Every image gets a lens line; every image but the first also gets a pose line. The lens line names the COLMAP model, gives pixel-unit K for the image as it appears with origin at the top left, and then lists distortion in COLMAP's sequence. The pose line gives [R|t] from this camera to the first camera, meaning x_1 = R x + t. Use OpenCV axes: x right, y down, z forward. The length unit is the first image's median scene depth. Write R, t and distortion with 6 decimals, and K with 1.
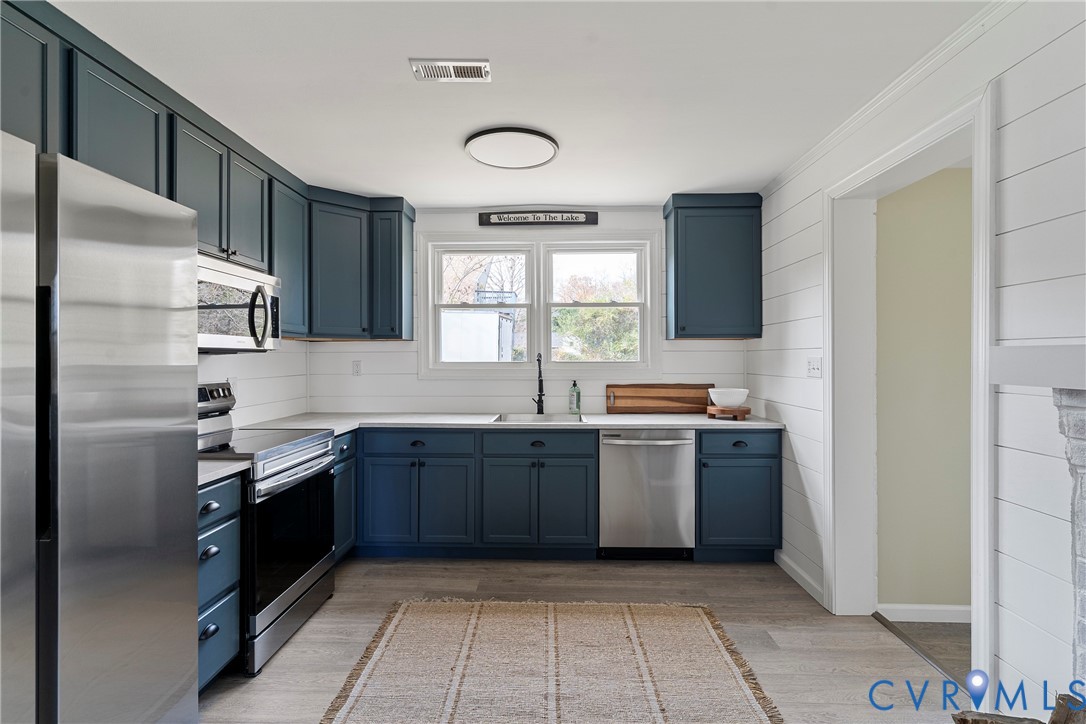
lens RADIAL K [[523.7, 0, 541.9], [0, 523.7, 358.0], [0, 0, 1]] dist [-0.000369, 0.000526]
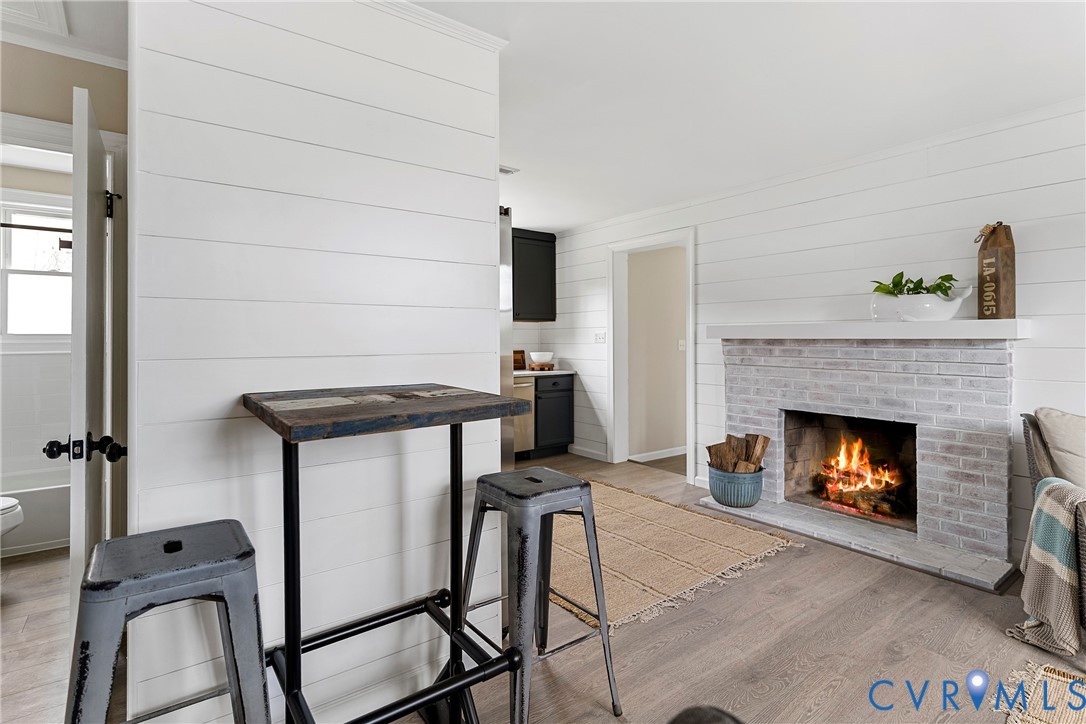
lens RADIAL K [[523.7, 0, 541.7], [0, 523.7, 332.7], [0, 0, 1]] dist [-0.000369, 0.000526]
pose [[0.784175, 0.013974, 0.620382, -0.809105], [-0.002999, 0.999820, -0.018730, 0.035908], [-0.620532, 0.012827, 0.784076, -0.348161]]
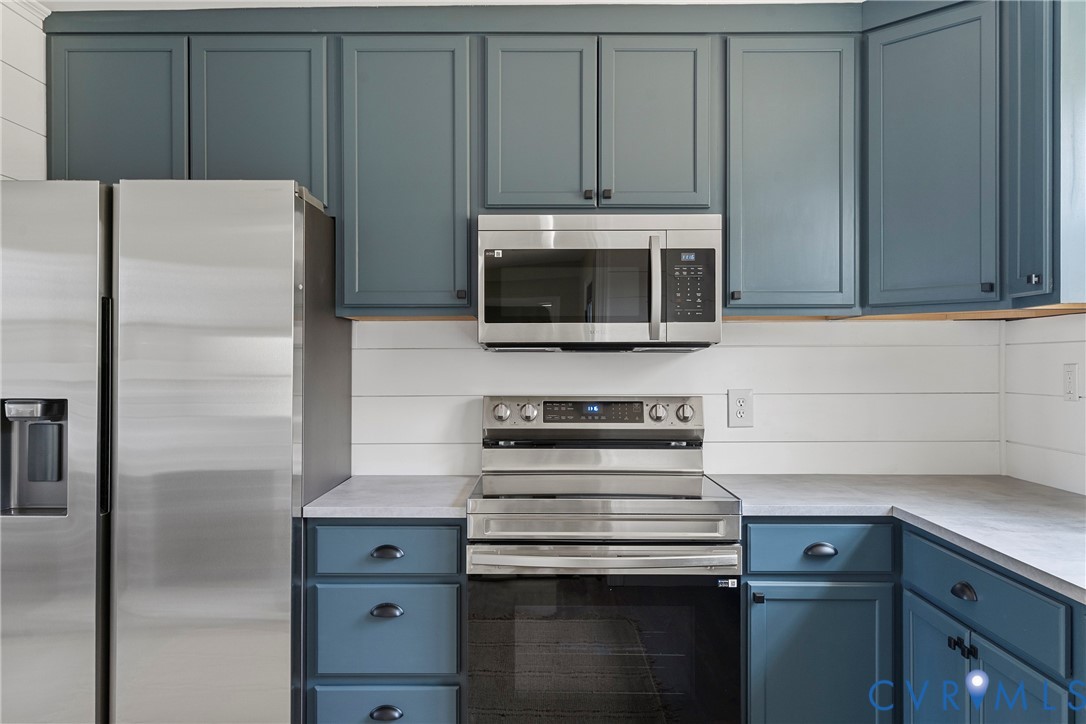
lens RADIAL K [[864.1, 0, 537.7], [0, 864.1, 358.3], [0, 0, 1]] dist [0.010241, -0.010370]
pose [[0.003060, -0.001373, -0.999994, 0.418690], [0.002490, 0.999996, -0.001365, 0.002193], [0.999992, -0.002486, 0.003063, 0.806021]]
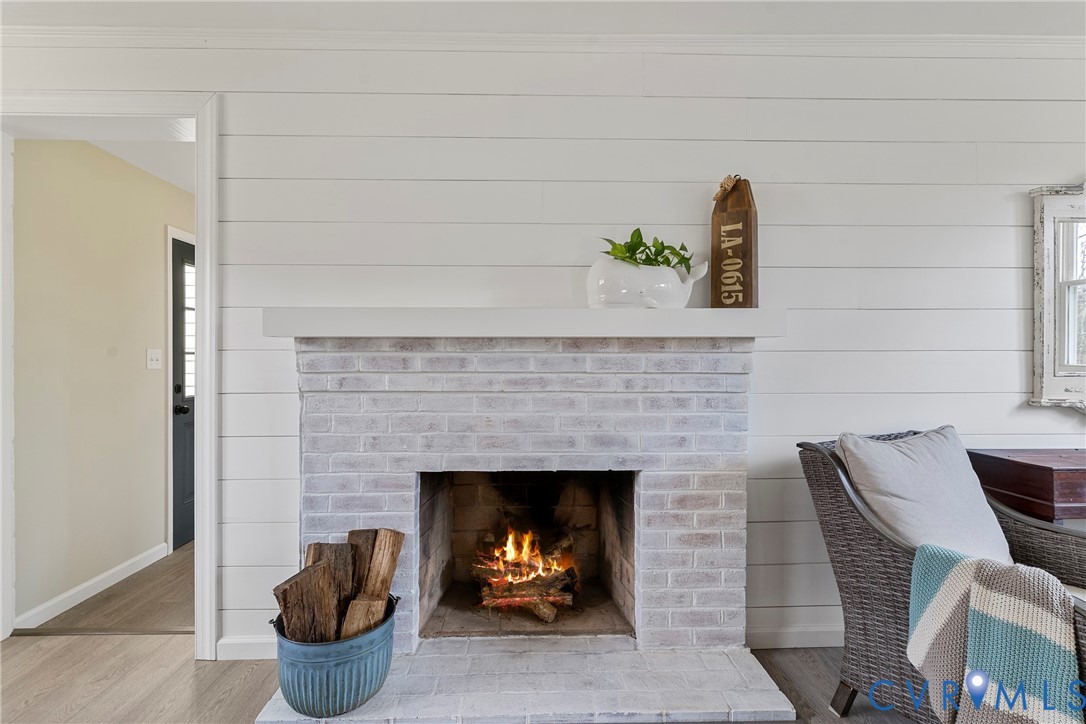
lens RADIAL K [[523.7, 0, 538.0], [0, 523.7, 356.9], [0, 0, 1]] dist [-0.000369, 0.000526]
pose [[-0.047478, 0.006694, 0.998850, -0.221971], [0.004675, 0.999968, -0.006480, 0.054311], [-0.998861, 0.004362, -0.047508, 0.185691]]
